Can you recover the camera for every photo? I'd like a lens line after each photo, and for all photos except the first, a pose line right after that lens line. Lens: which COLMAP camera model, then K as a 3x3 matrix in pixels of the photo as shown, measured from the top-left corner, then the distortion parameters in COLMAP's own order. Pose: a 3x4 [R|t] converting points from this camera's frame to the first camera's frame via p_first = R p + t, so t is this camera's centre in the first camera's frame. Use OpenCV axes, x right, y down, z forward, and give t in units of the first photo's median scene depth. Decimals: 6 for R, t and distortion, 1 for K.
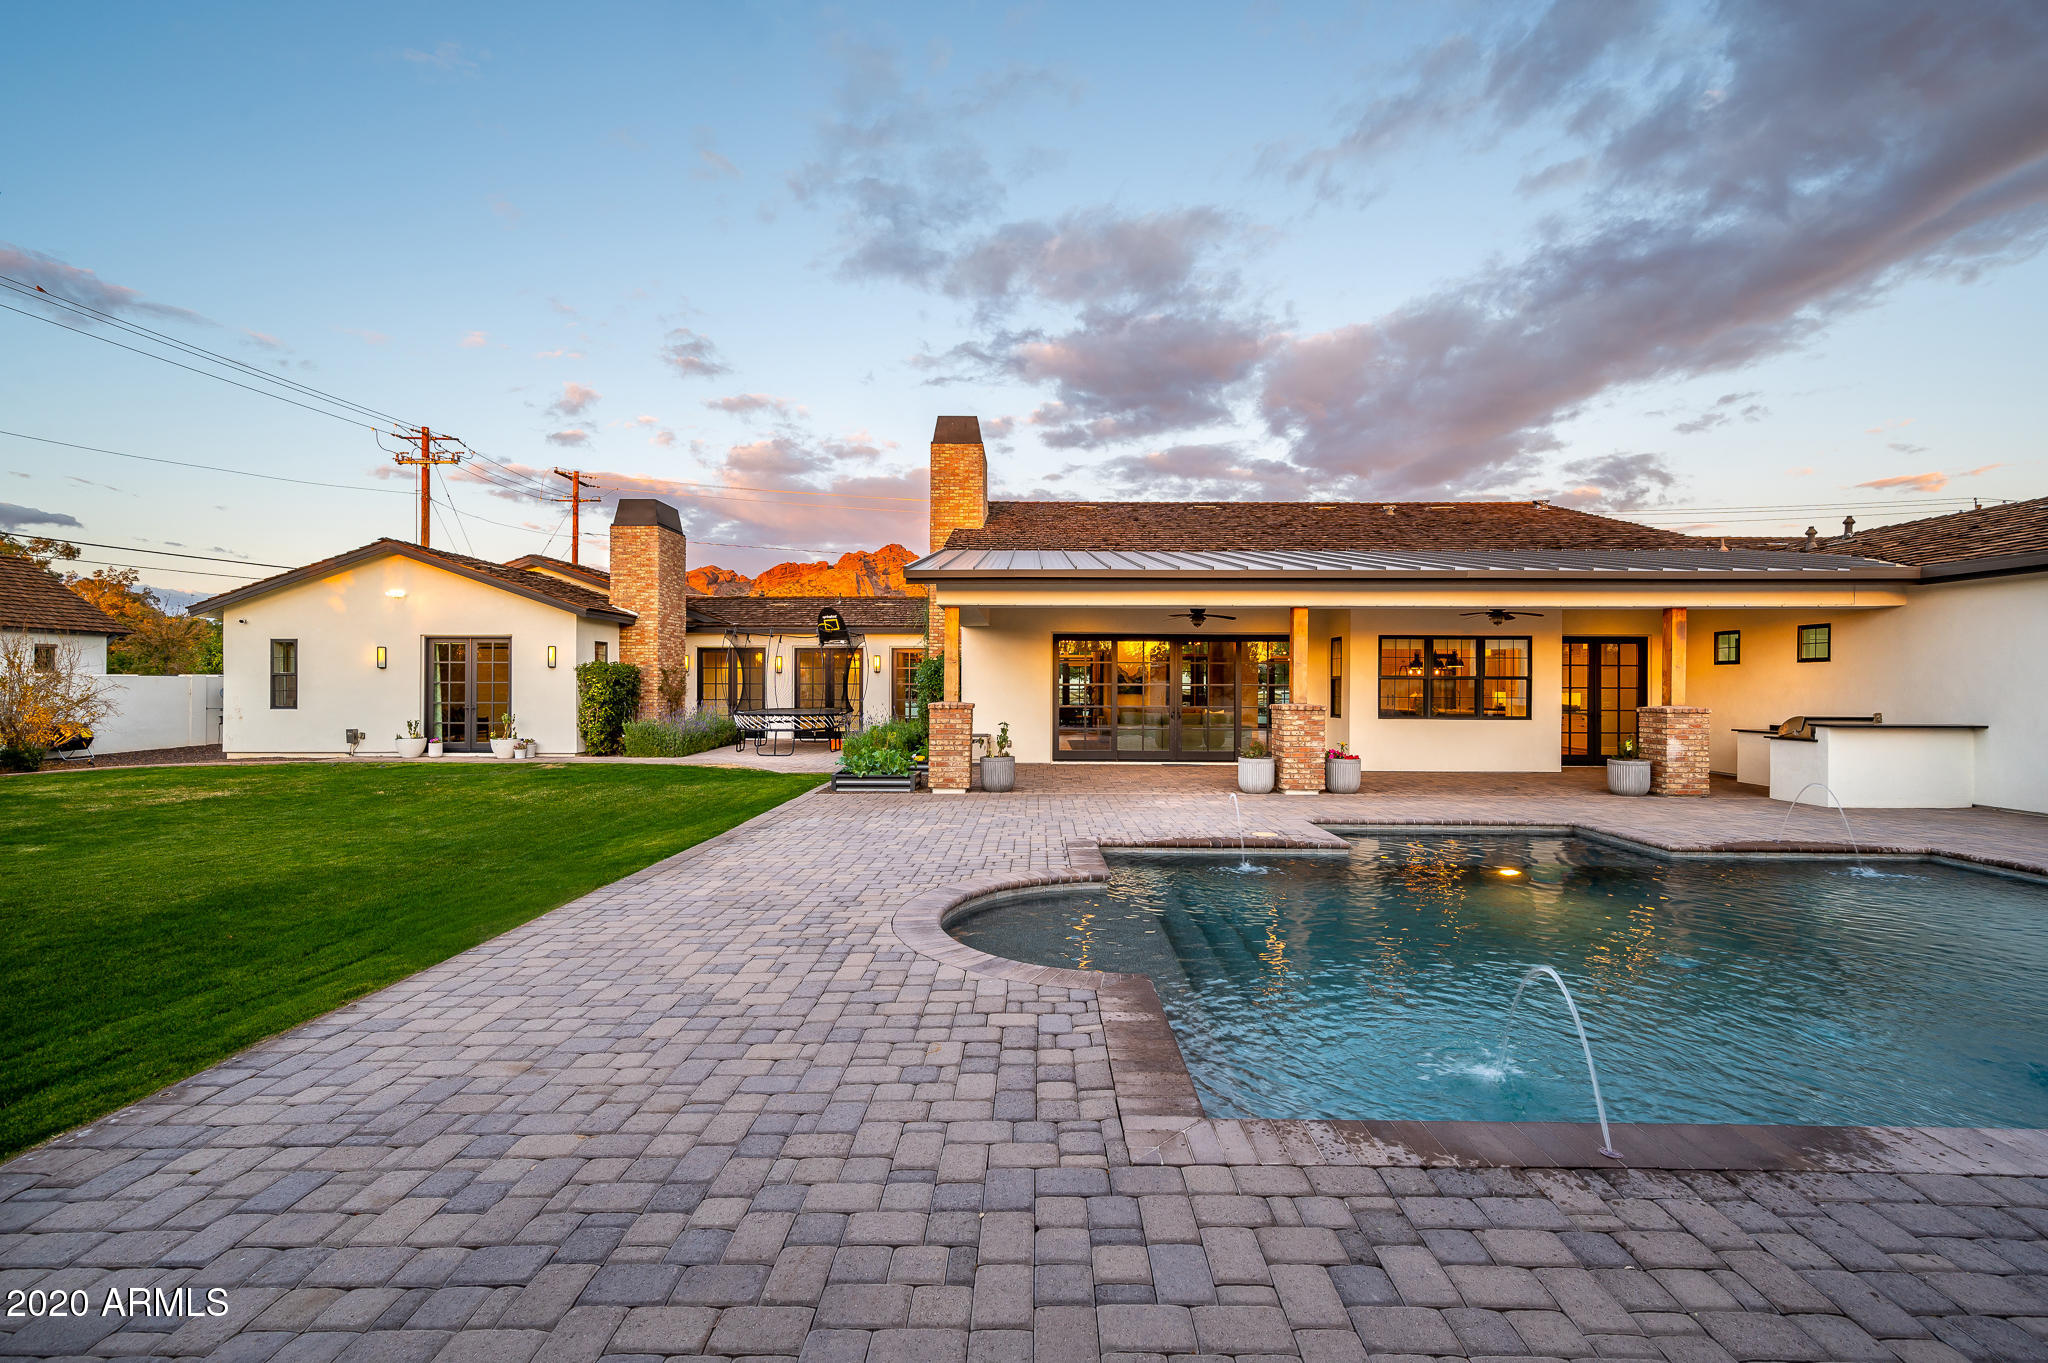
lens RADIAL K [[971.4, 0, 1067.2], [0, 971.4, 701.6], [0, 0, 1]] dist [-0.000180, 0.000996]
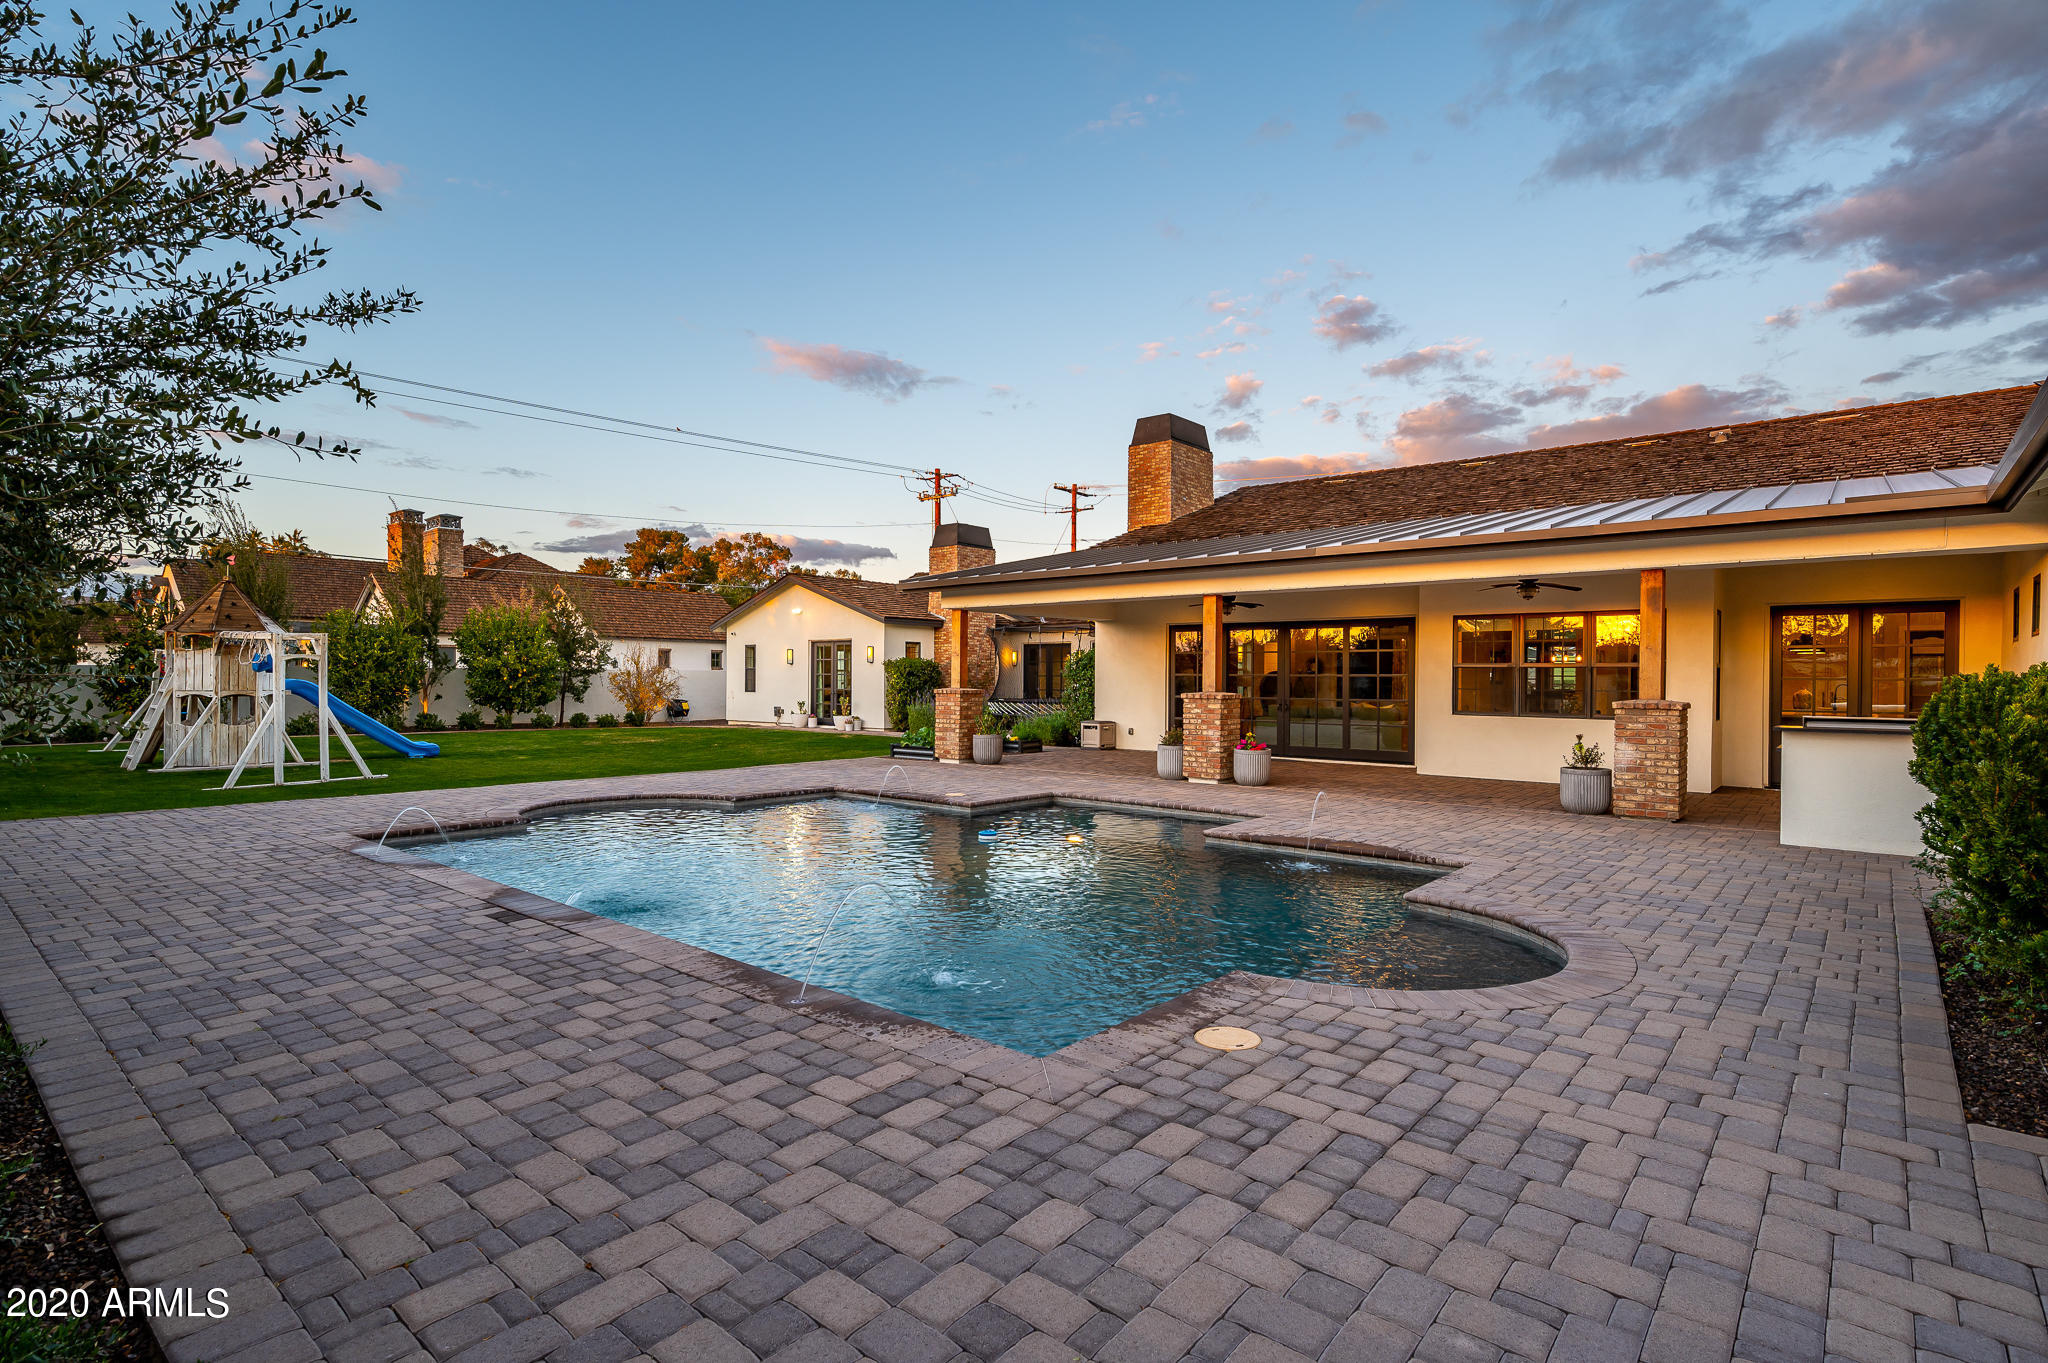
lens RADIAL K [[1054.3, 0, 1011.4], [0, 1054.3, 685.0], [0, 0, 1]] dist [-0.002406, 0.003225]
pose [[0.762980, 0.002068, -0.646419, 0.540045], [-0.004431, 0.999988, -0.002030, -0.002126], [0.646407, 0.004413, 0.762980, 0.034467]]
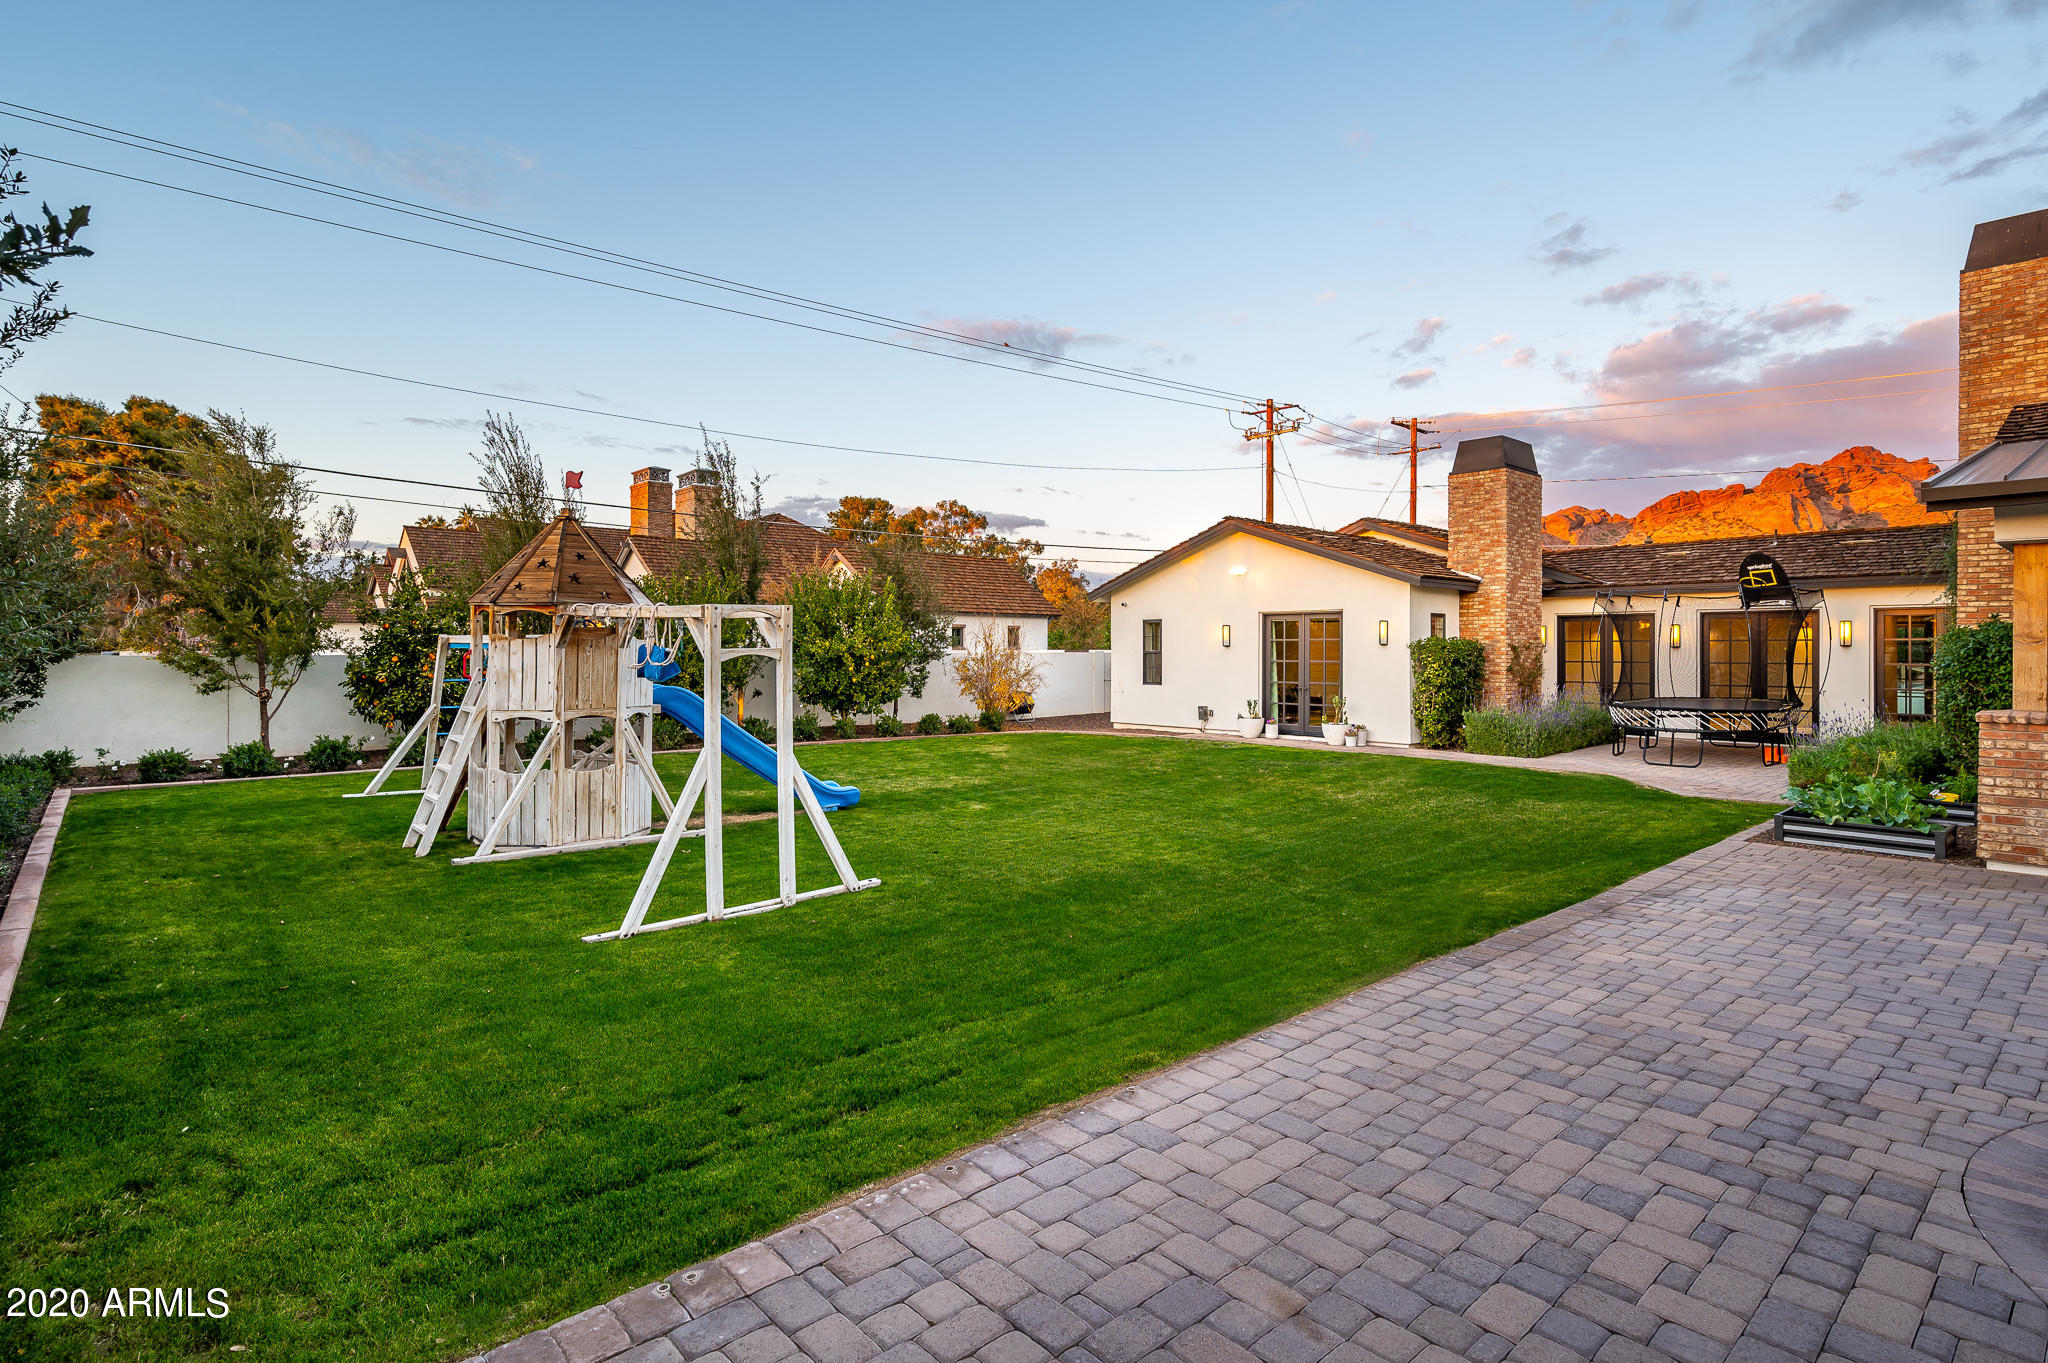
lens RADIAL K [[1054.3, 0, 1009.9], [0, 1054.3, 665.1], [0, 0, 1]] dist [-0.002406, 0.003225]
pose [[0.666152, 0.006765, -0.745785, -0.043507], [-0.002834, 0.999975, 0.006540, -0.022013], [0.745811, -0.002243, 0.666154, 0.109078]]
